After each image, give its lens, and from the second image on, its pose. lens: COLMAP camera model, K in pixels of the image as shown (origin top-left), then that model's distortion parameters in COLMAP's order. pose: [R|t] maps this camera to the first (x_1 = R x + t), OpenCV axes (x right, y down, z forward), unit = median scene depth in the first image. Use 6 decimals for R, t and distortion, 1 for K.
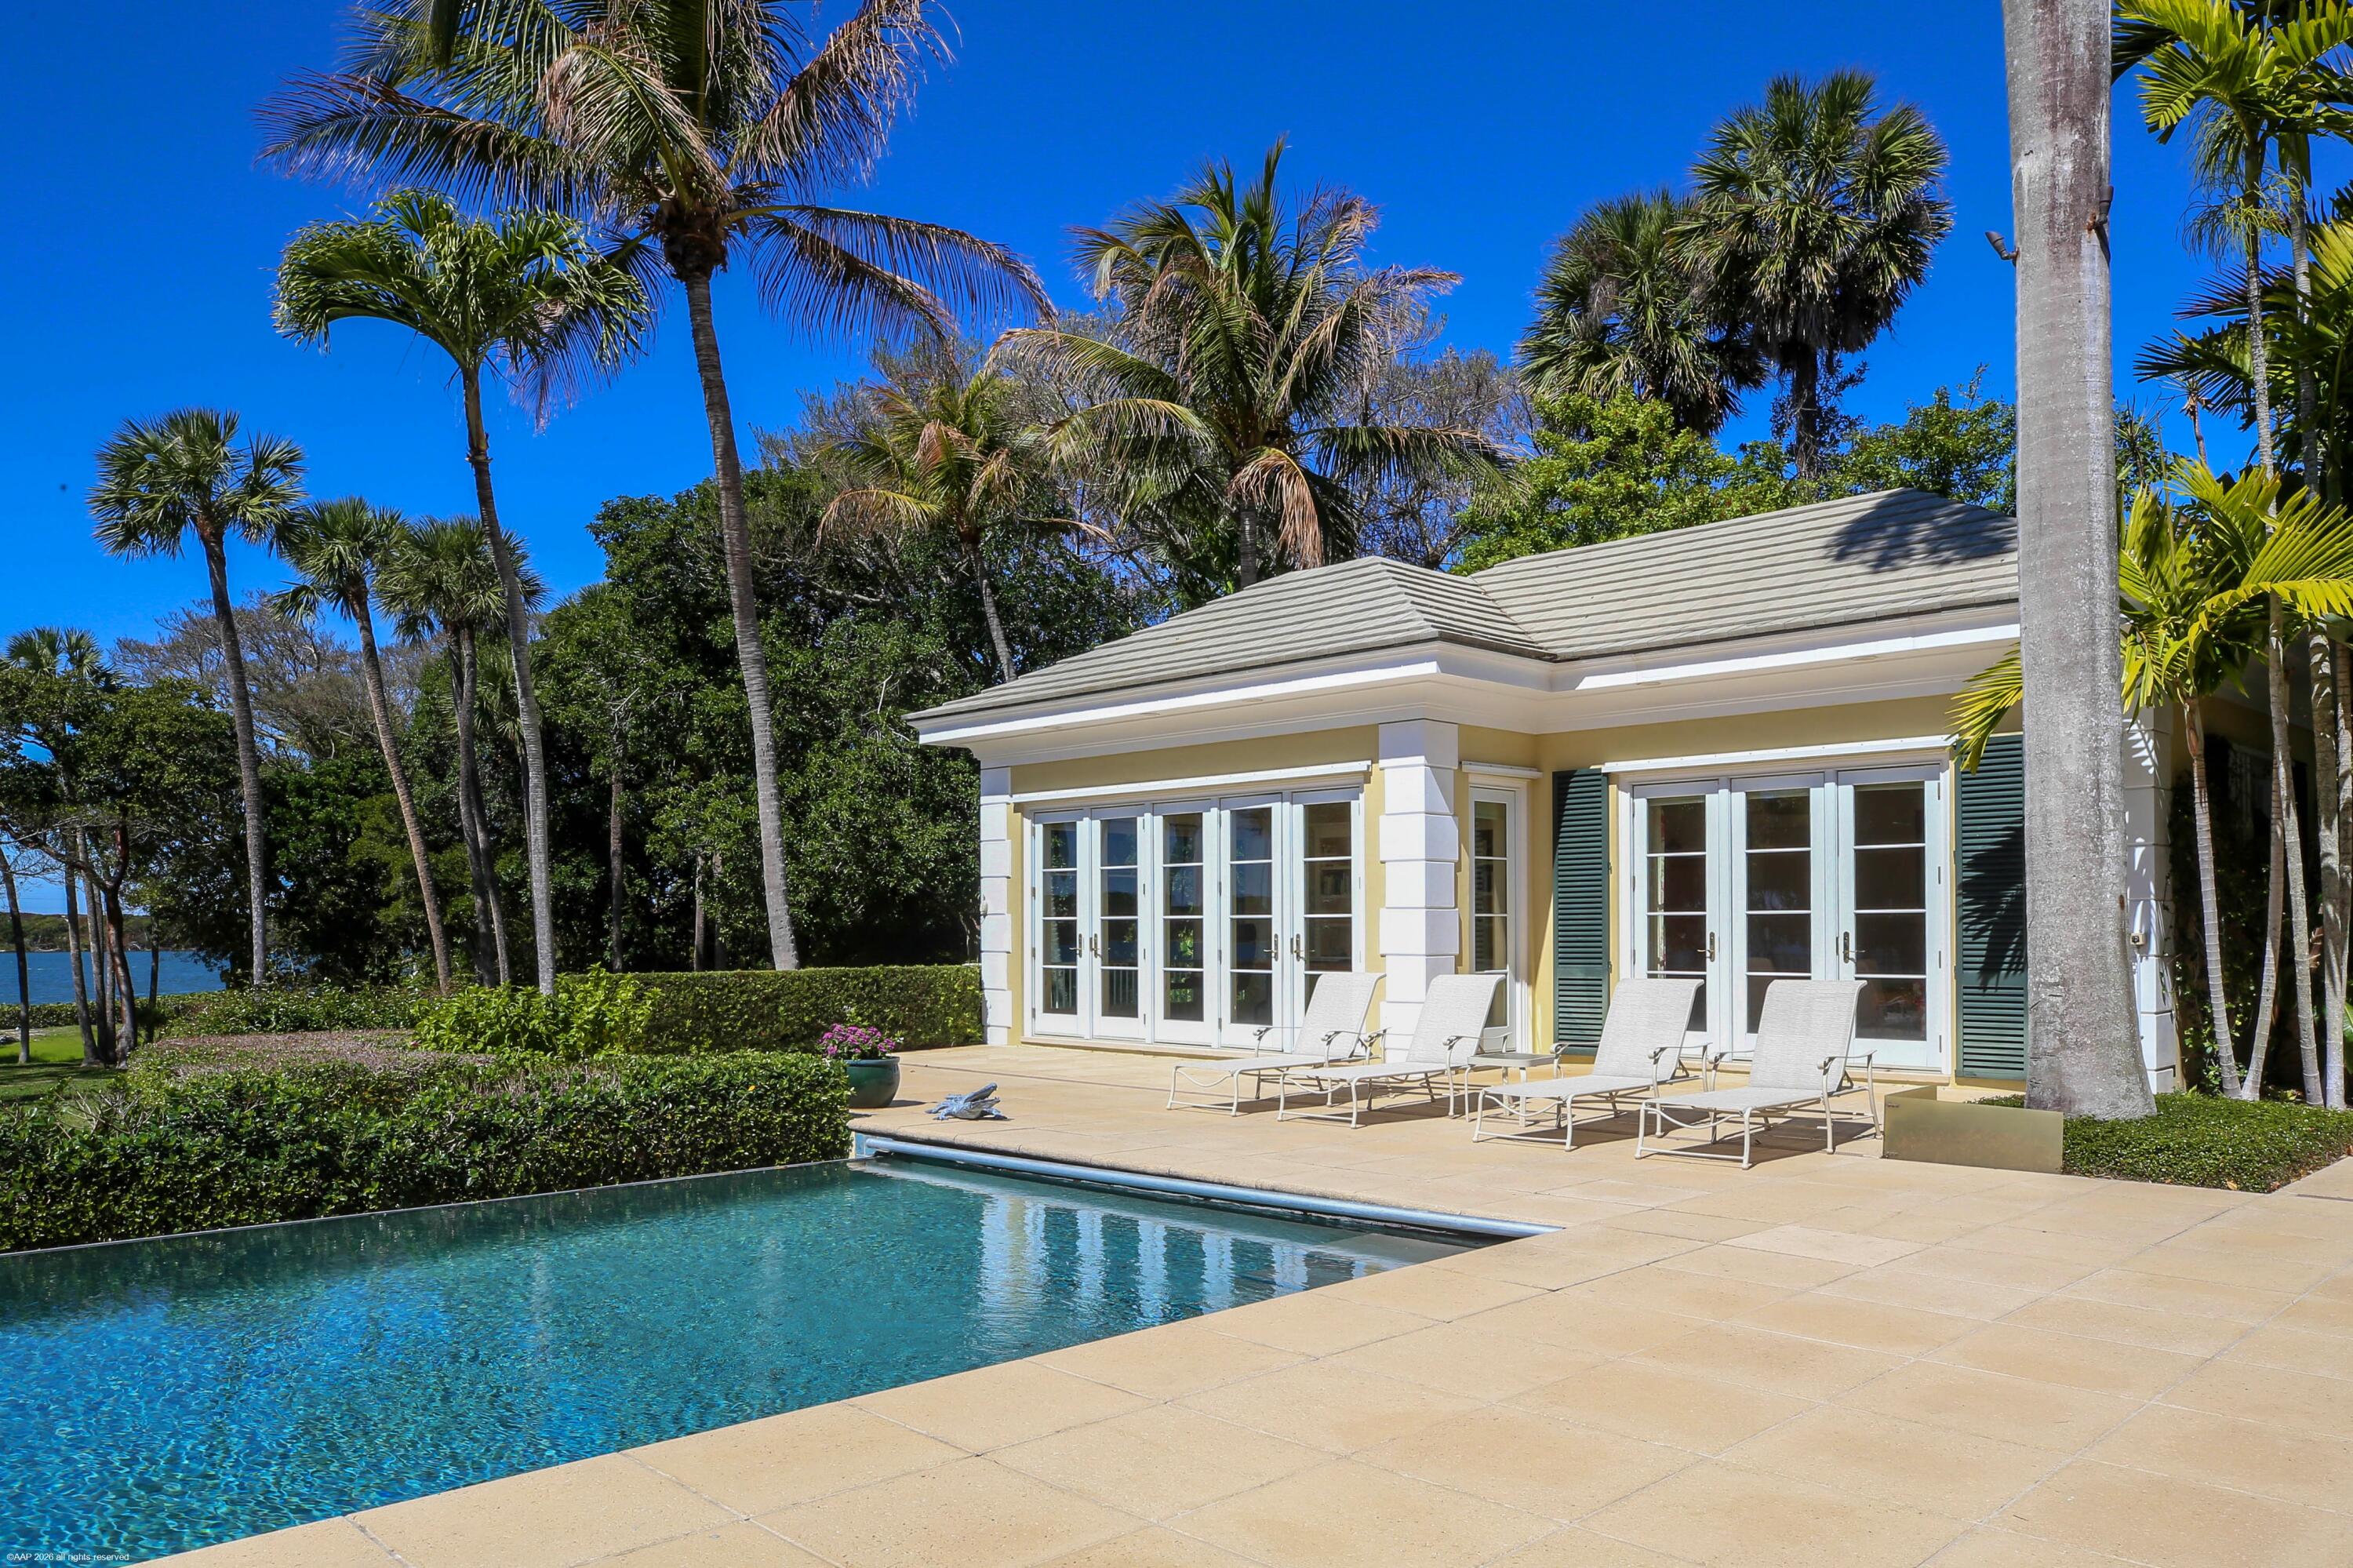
lens RADIAL K [[1606.2, 0, 1232.9], [0, 1606.2, 900.3], [0, 0, 1]] dist [-0.001026, -0.004491]
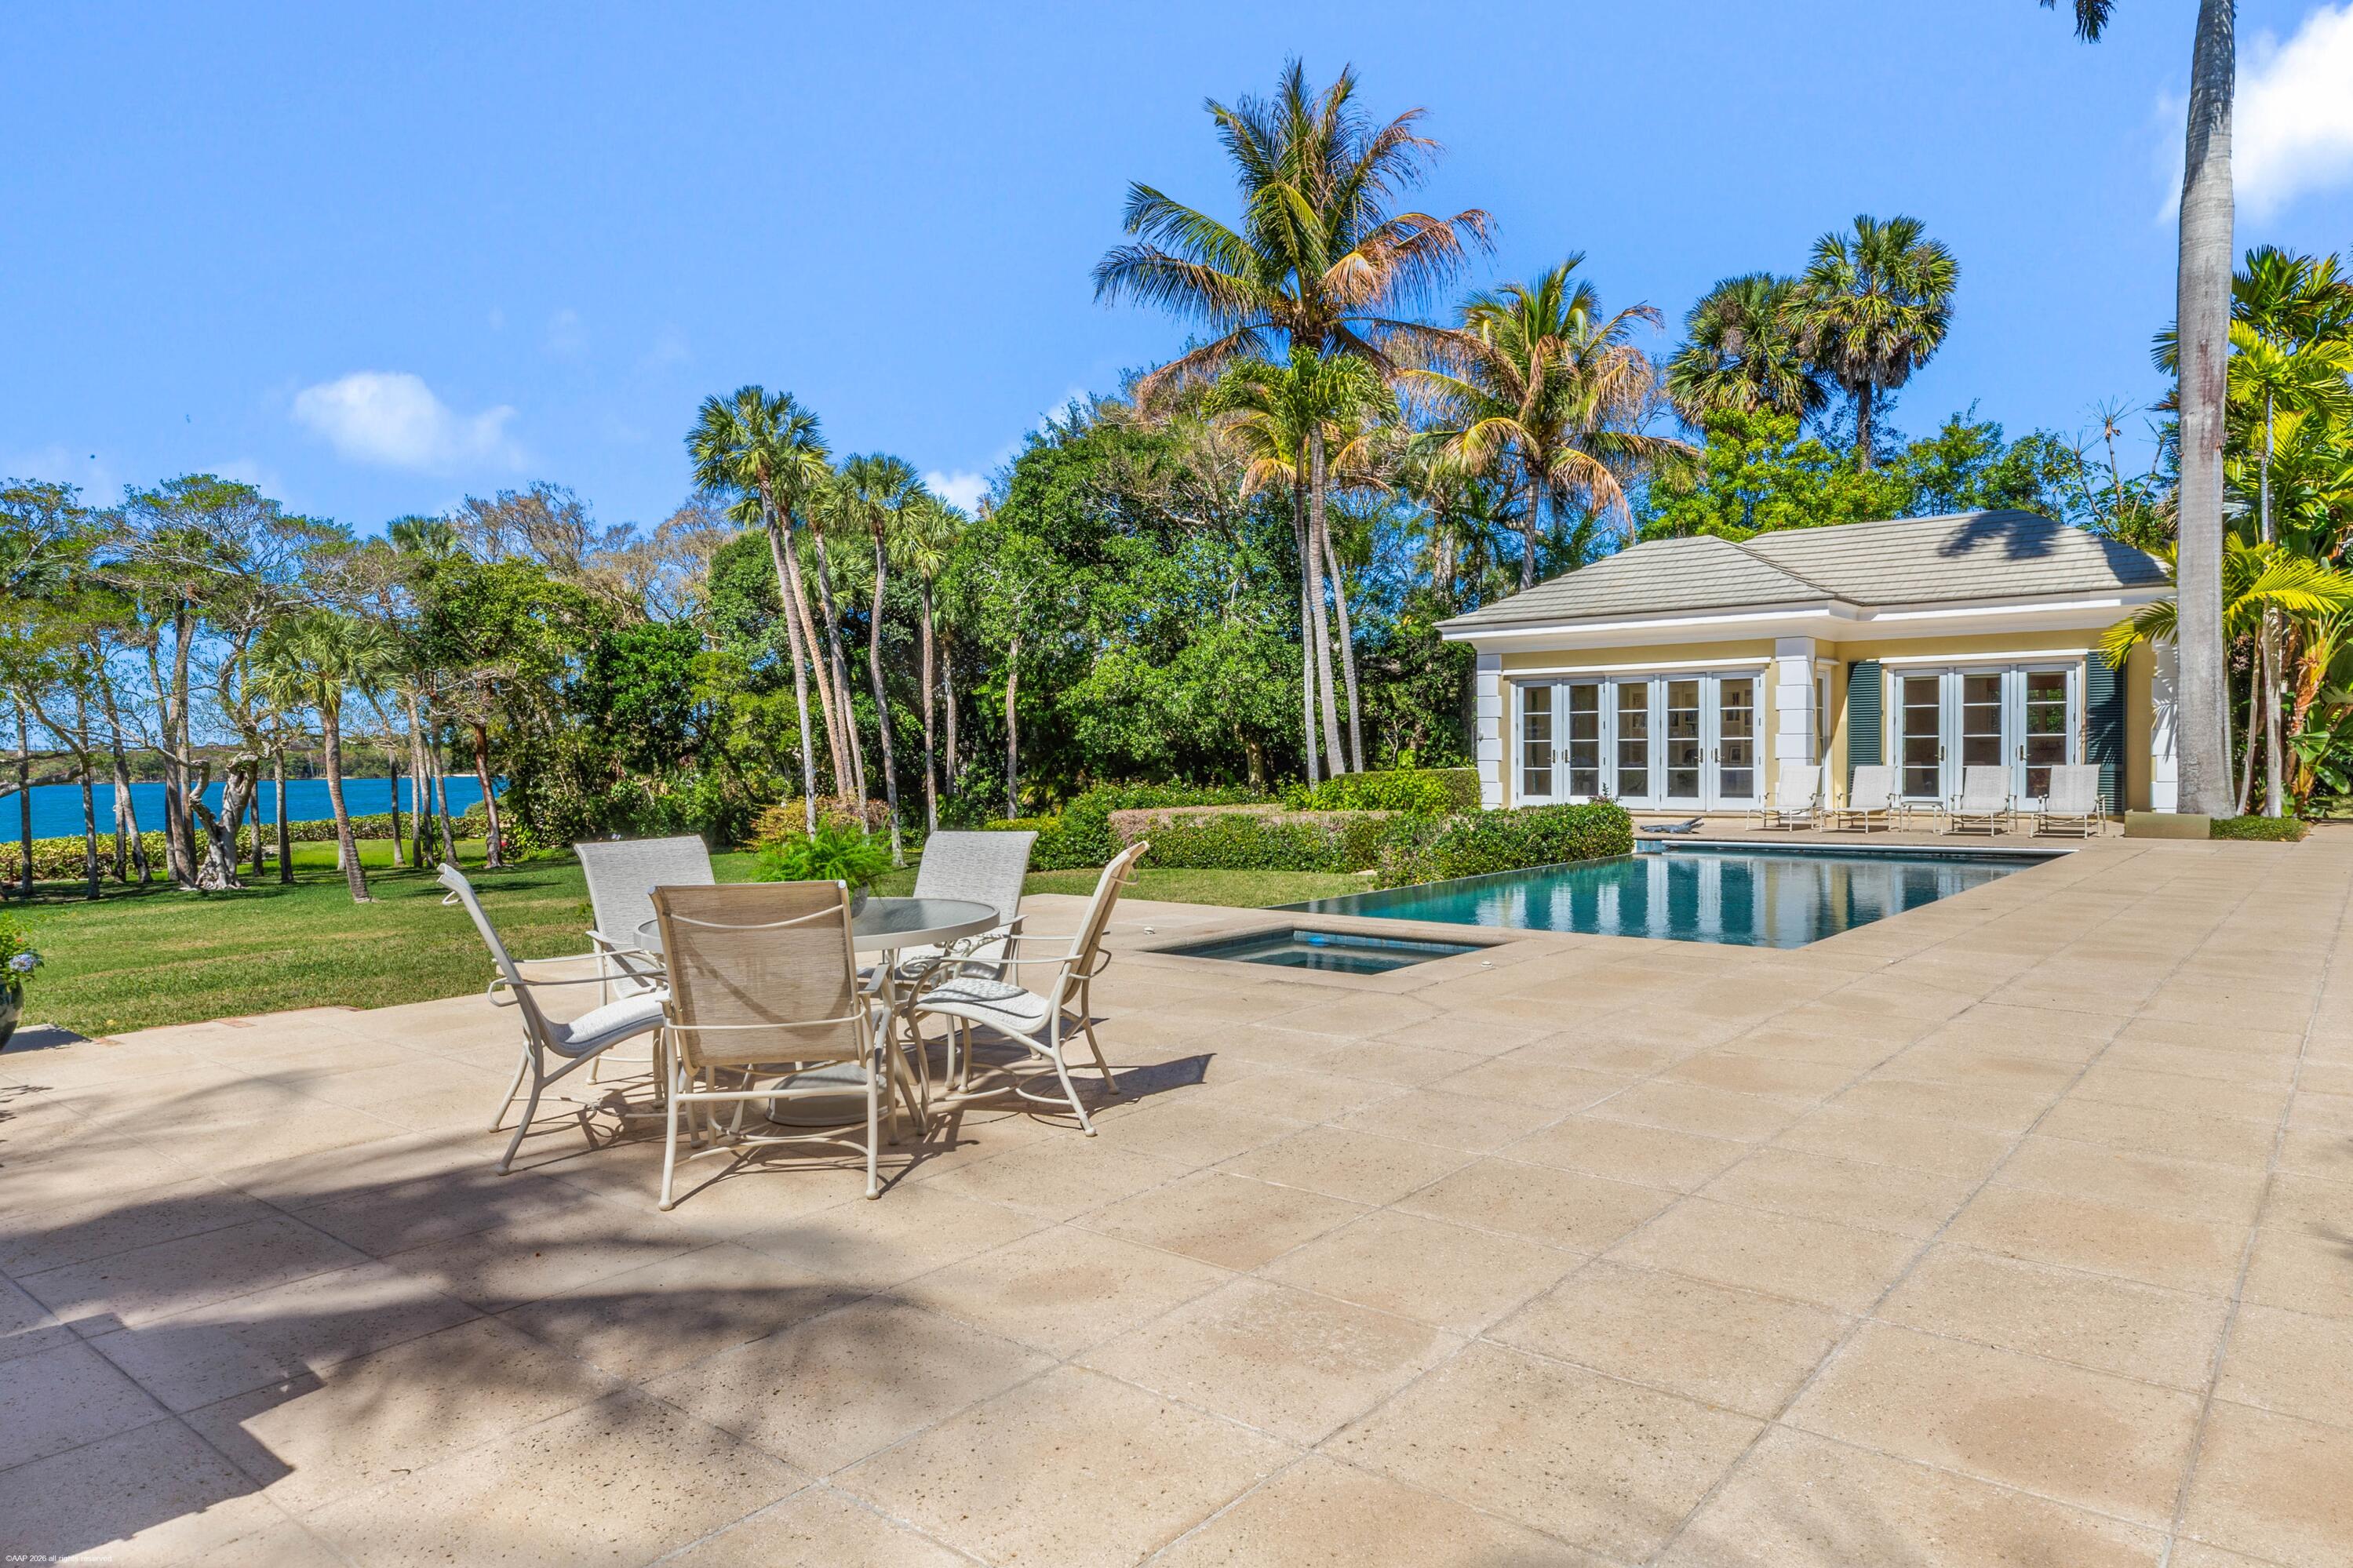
lens RADIAL K [[1420.5, 0, 1233.2], [0, 1420.5, 779.1], [0, 0, 1]] dist [0.026961, 0.004267]
pose [[0.994731, -0.007306, 0.102262, -0.649602], [0.003635, 0.999344, 0.036041, -0.004773], [-0.102458, -0.035479, 0.994104, -0.568364]]
